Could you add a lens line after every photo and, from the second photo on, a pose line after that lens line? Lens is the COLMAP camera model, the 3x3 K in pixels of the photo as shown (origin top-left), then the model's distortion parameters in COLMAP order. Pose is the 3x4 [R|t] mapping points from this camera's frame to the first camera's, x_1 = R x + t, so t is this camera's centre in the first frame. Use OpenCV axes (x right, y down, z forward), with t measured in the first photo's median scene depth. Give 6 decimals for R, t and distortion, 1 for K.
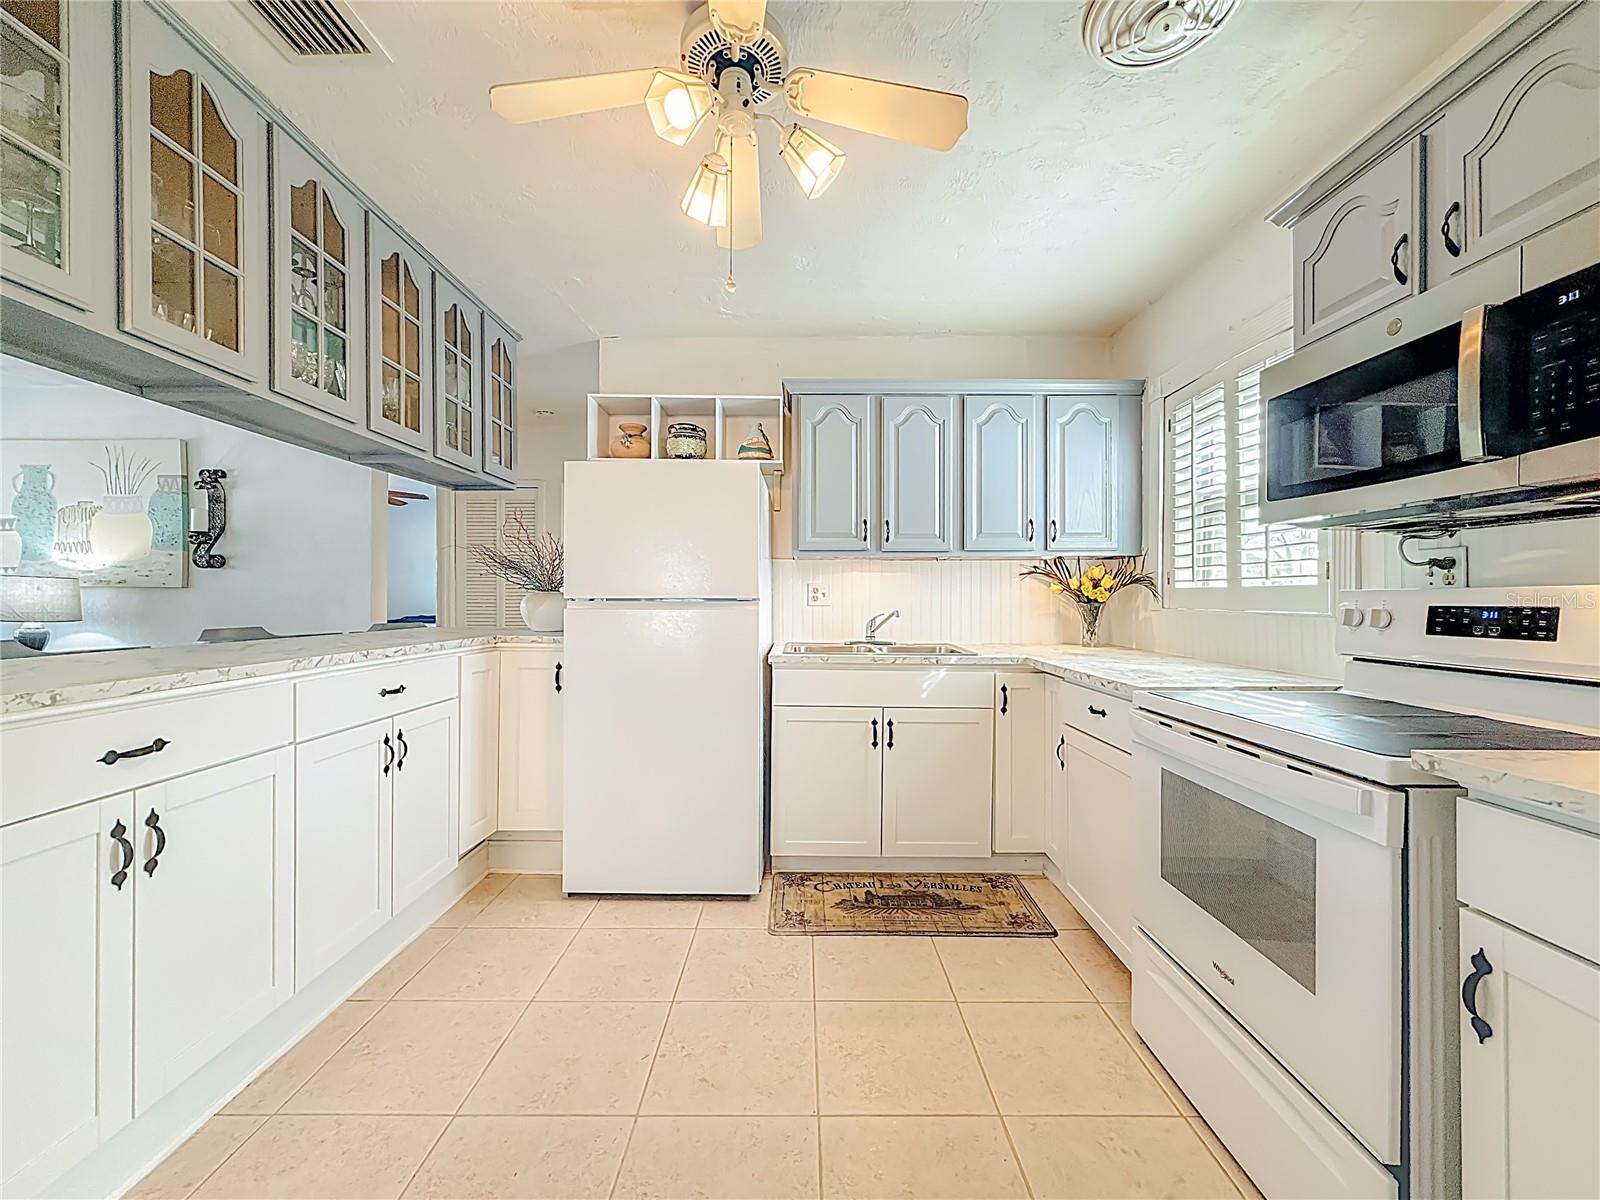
lens RADIAL K [[646.6, 0, 796.4], [0, 646.6, 597.1], [0, 0, 1]] dist [-0.002079, 0.000227]
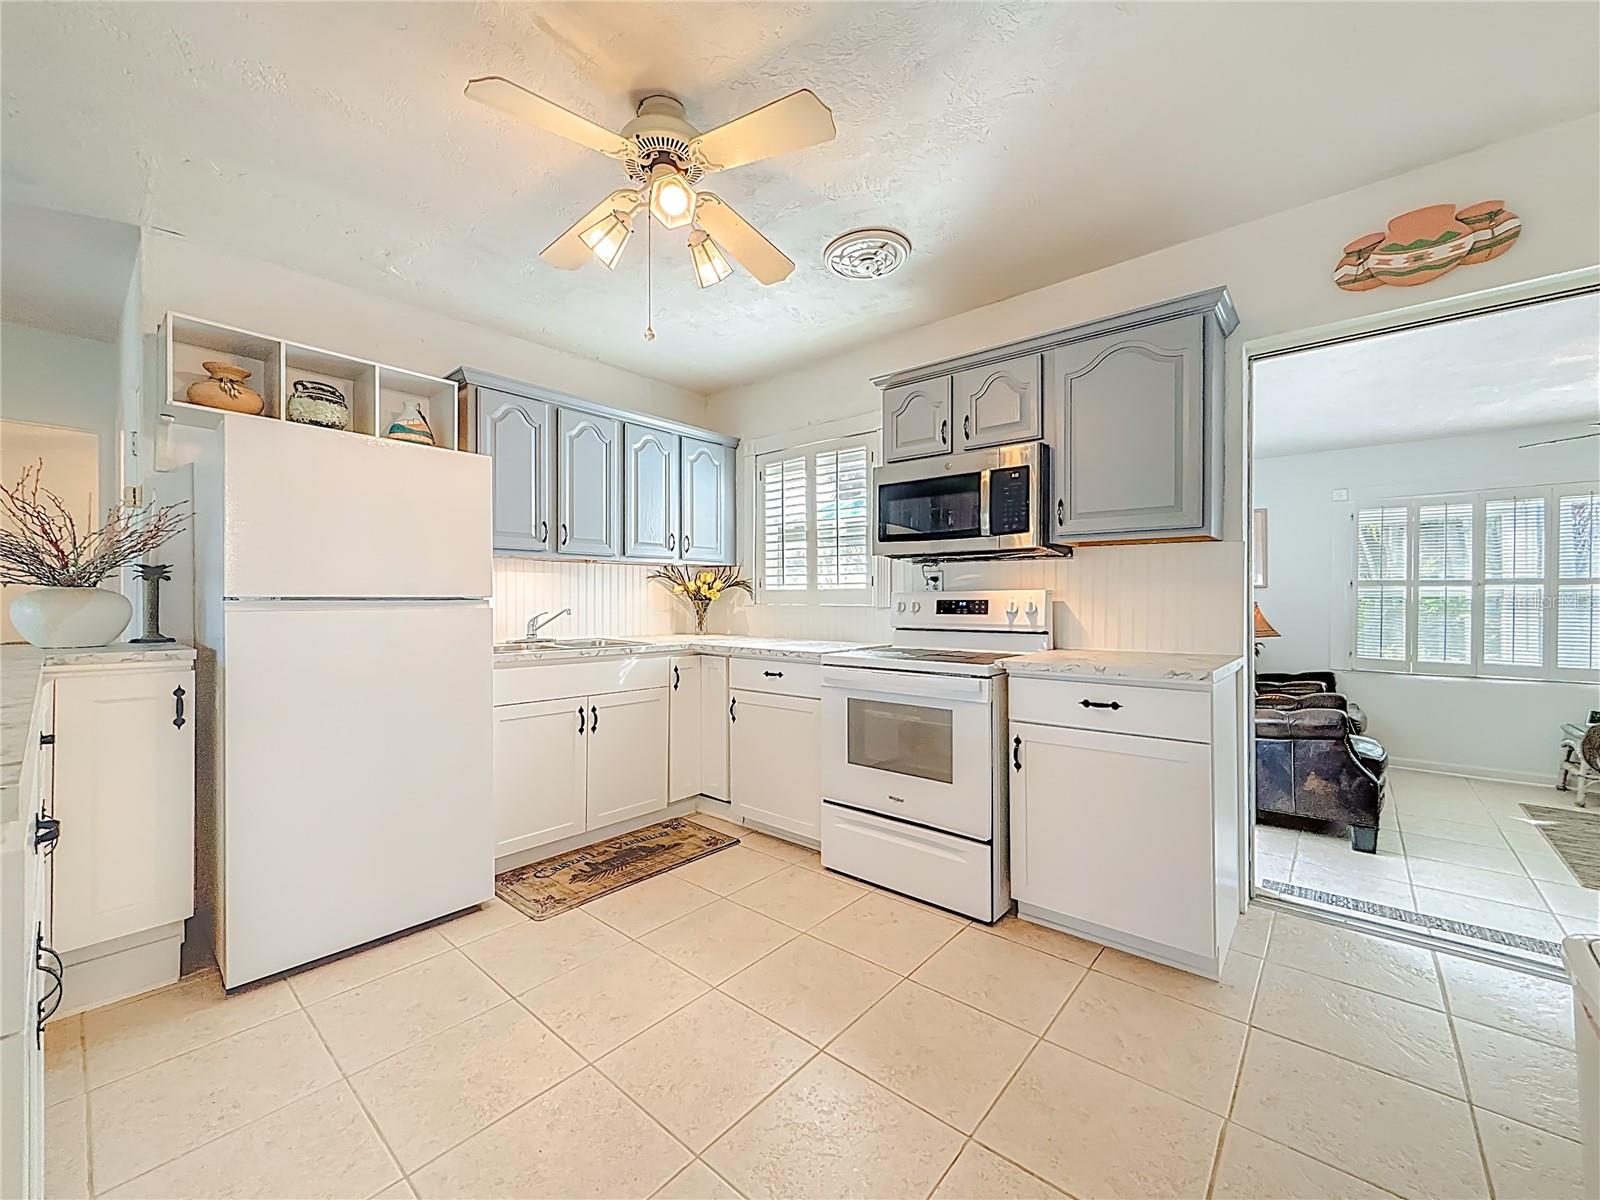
lens RADIAL K [[646.6, 0, 804.1], [0, 646.6, 598.2], [0, 0, 1]] dist [-0.002079, 0.000227]
pose [[0.642785, -0.001199, 0.766046, -0.500211], [0.000896, 0.999999, 0.000814, 0.003455], [-0.766046, 0.000163, 0.642785, 0.008131]]
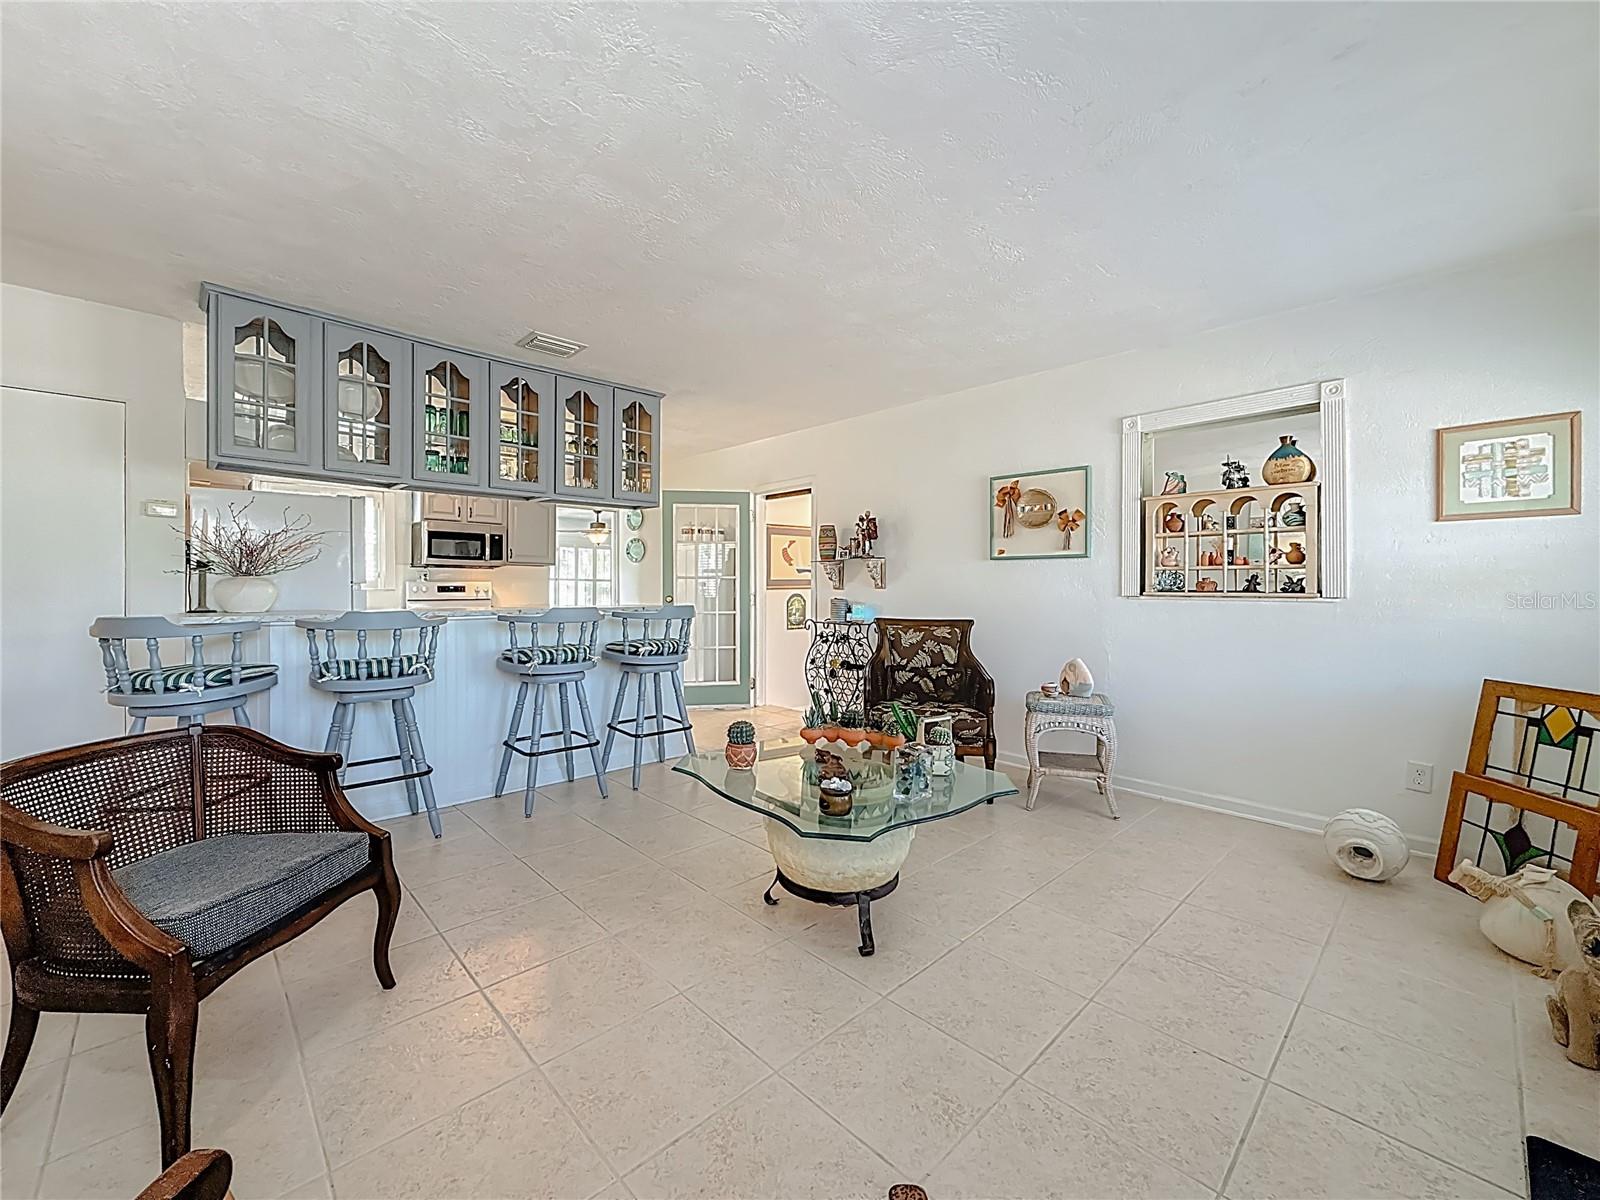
lens RADIAL K [[646.6, 0, 796.1], [0, 646.6, 590.7], [0, 0, 1]] dist [-0.002079, 0.000227]
pose [[-0.693758, -0.003336, 0.720201, -2.207082], [-0.002504, 0.999994, 0.002220, 0.017840], [-0.720204, -0.000263, -0.693762, 1.331432]]
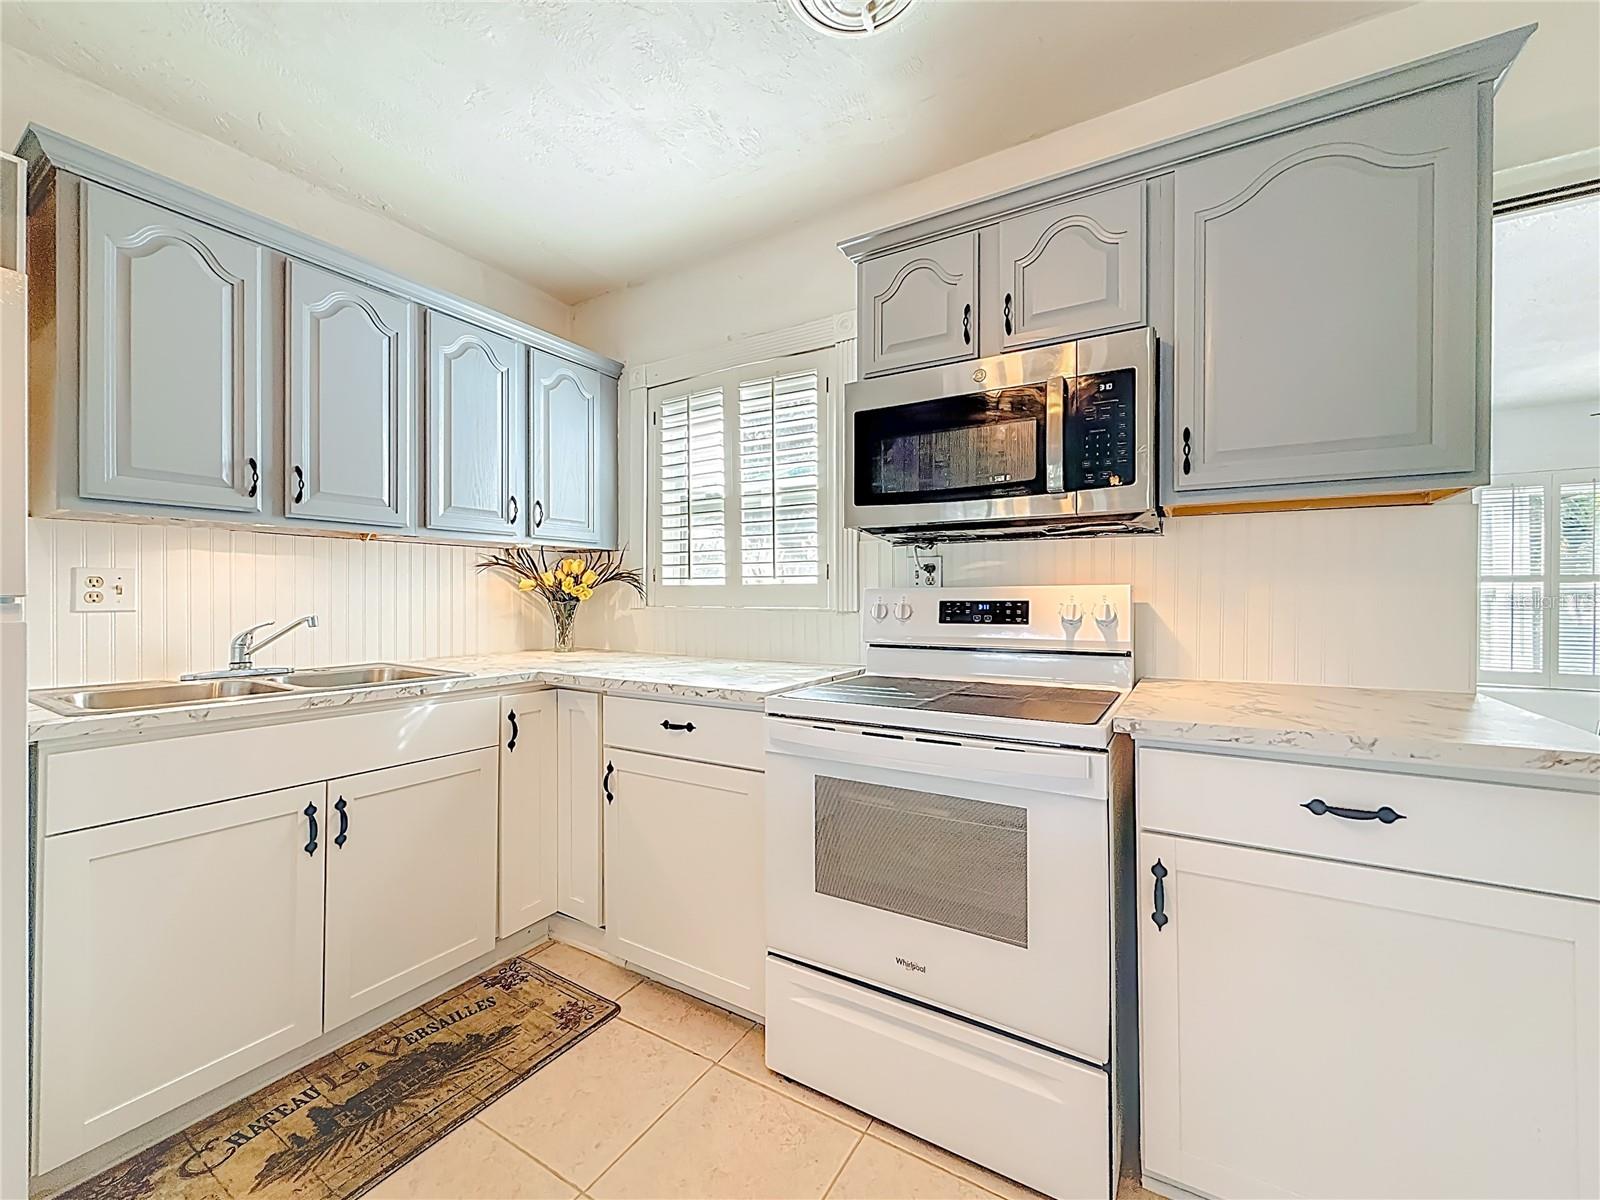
lens RADIAL K [[646.6, 0, 803.5], [0, 646.6, 594.4], [0, 0, 1]] dist [-0.002079, 0.000227]
pose [[0.510023, 0.001051, 0.860160, -0.160601], [0.000737, 0.999998, -0.001659, 0.001556], [-0.860160, 0.001480, 0.510022, 0.340552]]
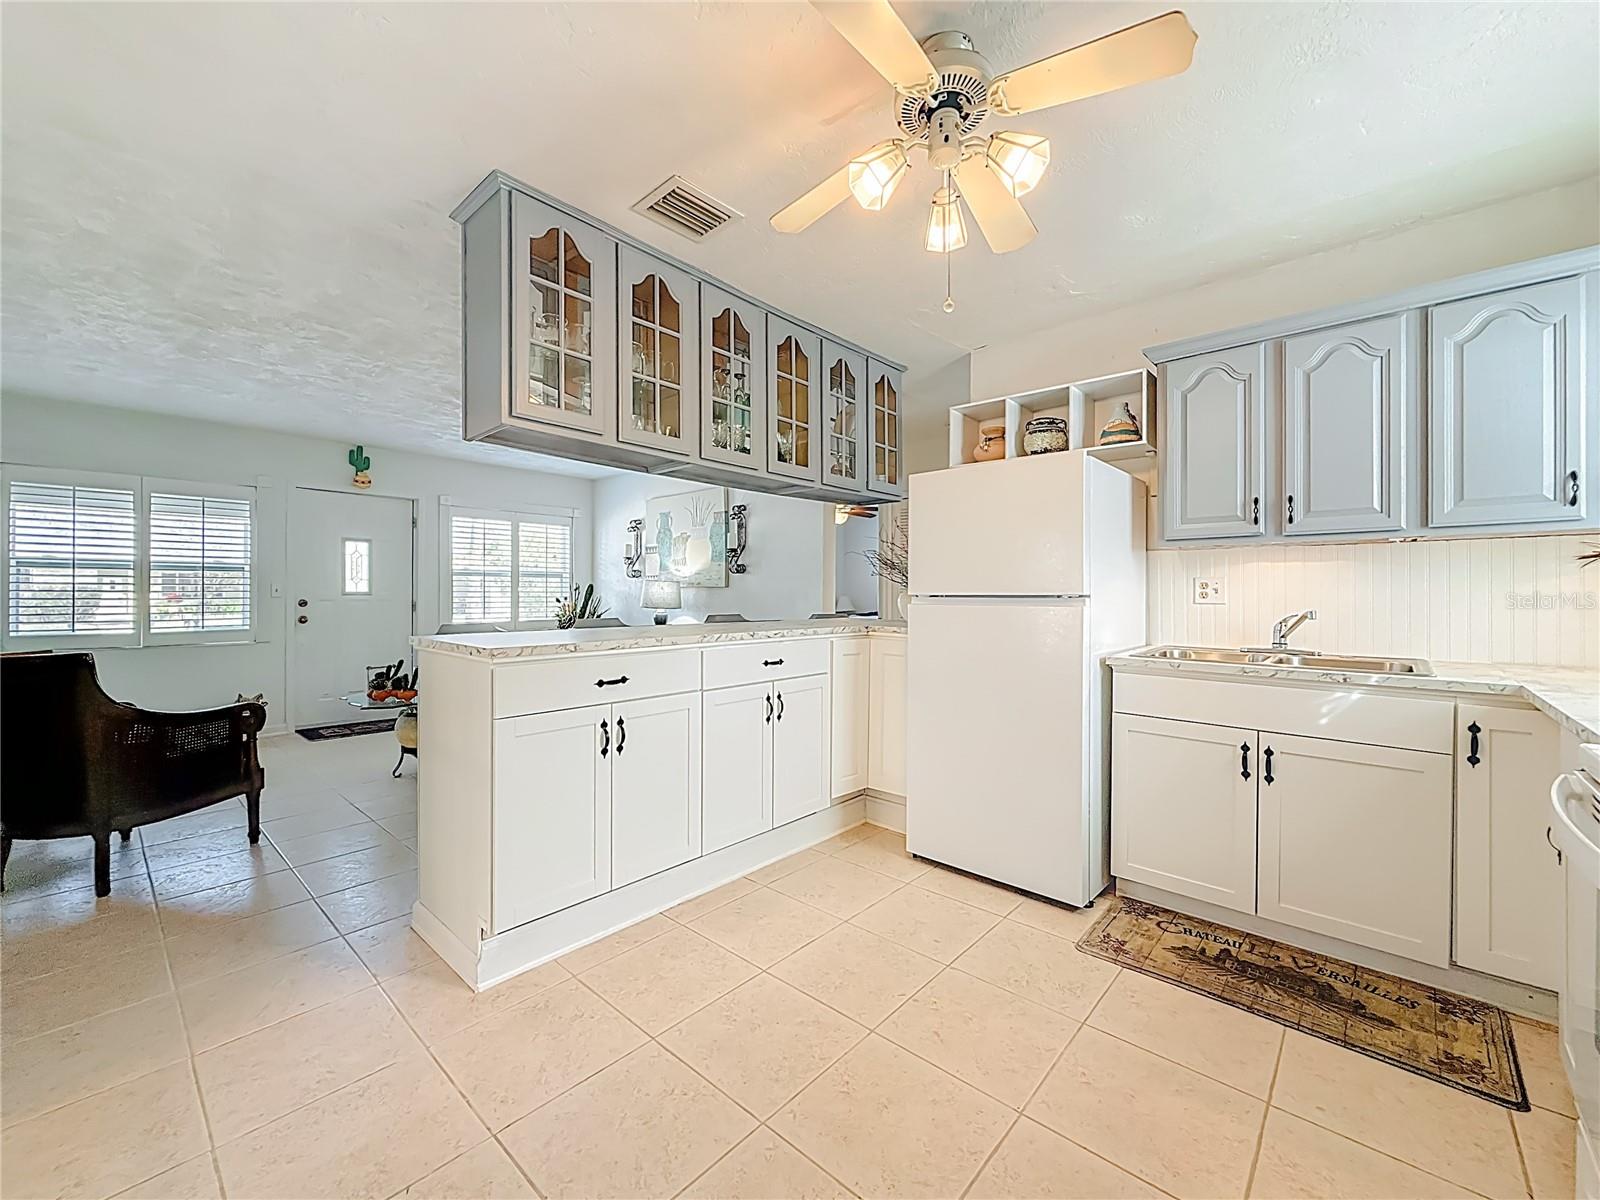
lens RADIAL K [[646.6, 0, 789.1], [0, 646.6, 593.0], [0, 0, 1]] dist [-0.002079, 0.000227]
pose [[0.737067, -0.000692, -0.675819, 0.260824], [0.001021, 0.999999, 0.000090, -0.001736], [0.675818, -0.000756, 0.737068, 0.012742]]
